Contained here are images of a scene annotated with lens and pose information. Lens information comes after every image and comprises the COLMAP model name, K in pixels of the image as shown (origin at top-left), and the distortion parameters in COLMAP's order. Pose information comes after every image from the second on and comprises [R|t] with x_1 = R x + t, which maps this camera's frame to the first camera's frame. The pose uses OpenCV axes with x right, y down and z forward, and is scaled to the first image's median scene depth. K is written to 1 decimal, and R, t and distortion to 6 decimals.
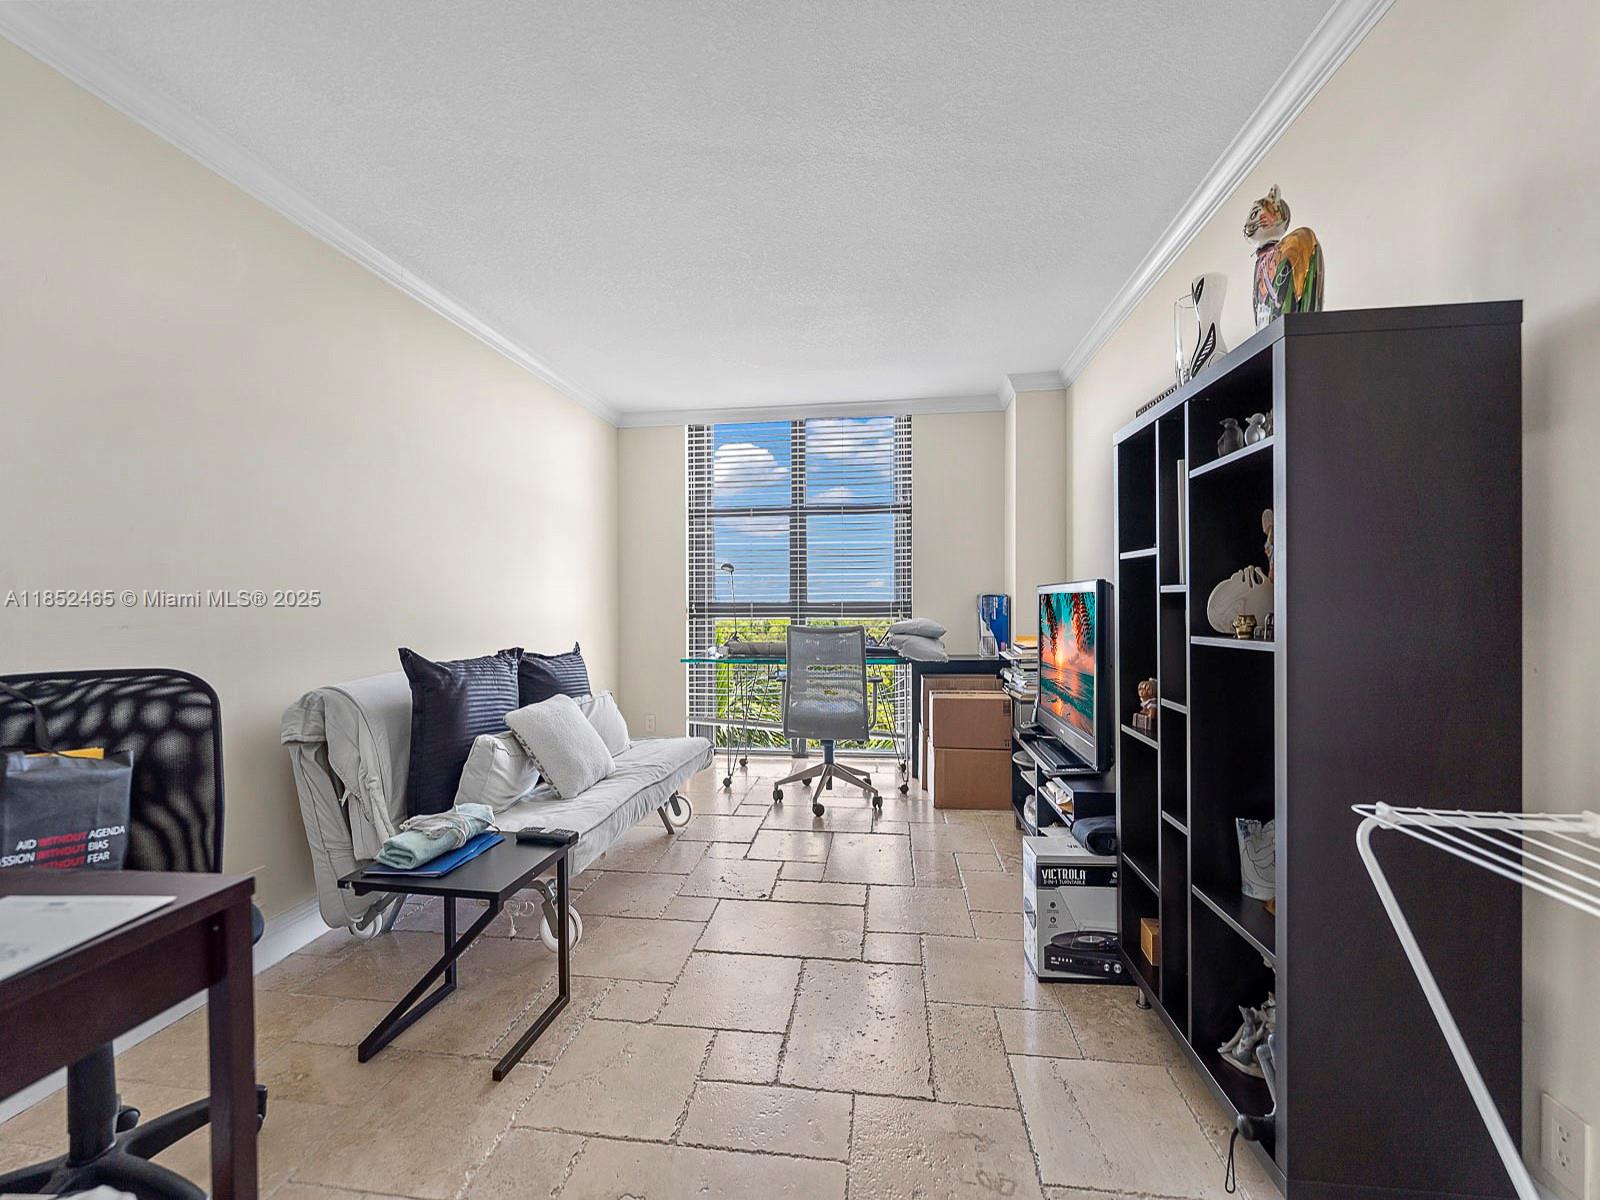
lens RADIAL K [[651.4, 0, 797.3], [0, 651.4, 615.9], [0, 0, 1]] dist [-0.000181, -0.000331]
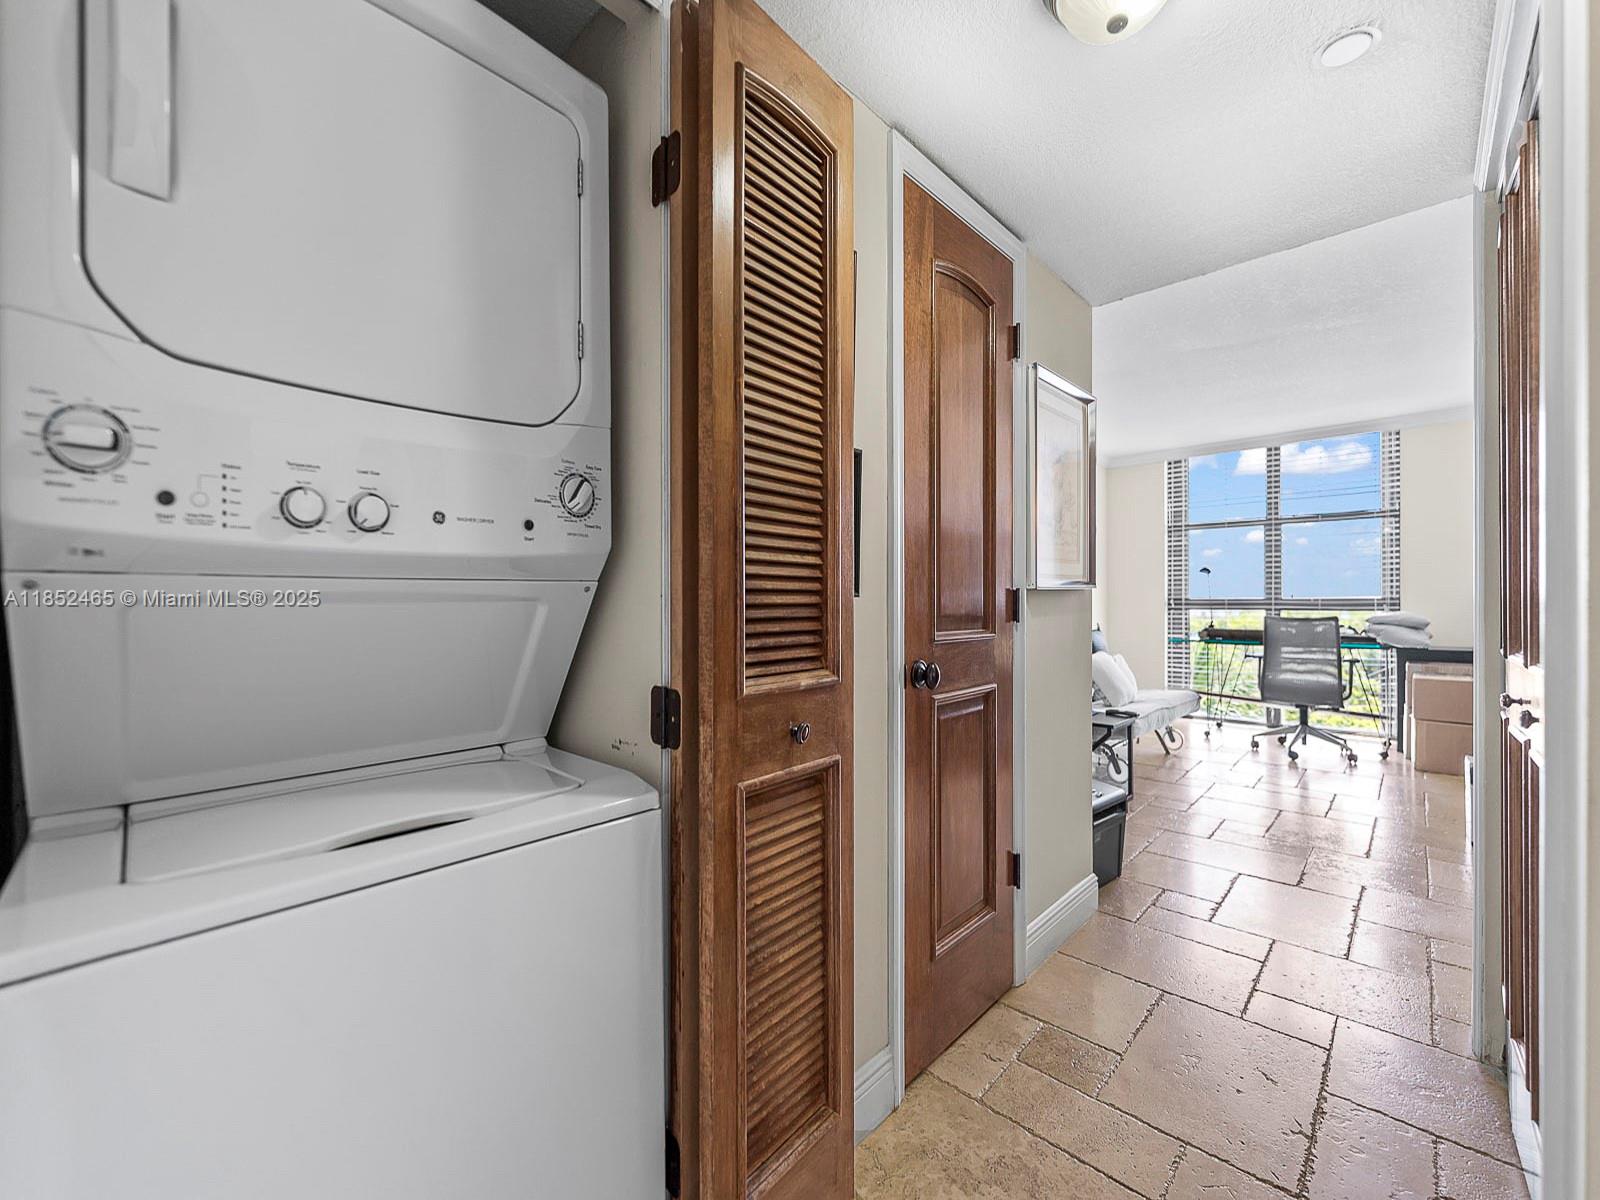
lens RADIAL K [[653.8, 0, 793.9], [0, 653.8, 604.0], [0, 0, 1]] dist [0.000283, -0.000985]
pose [[0.814341, 0.005701, -0.580359, -0.019759], [-0.014110, 0.999851, -0.009977, 0.015743], [0.580216, 0.016313, 0.814299, -0.535969]]
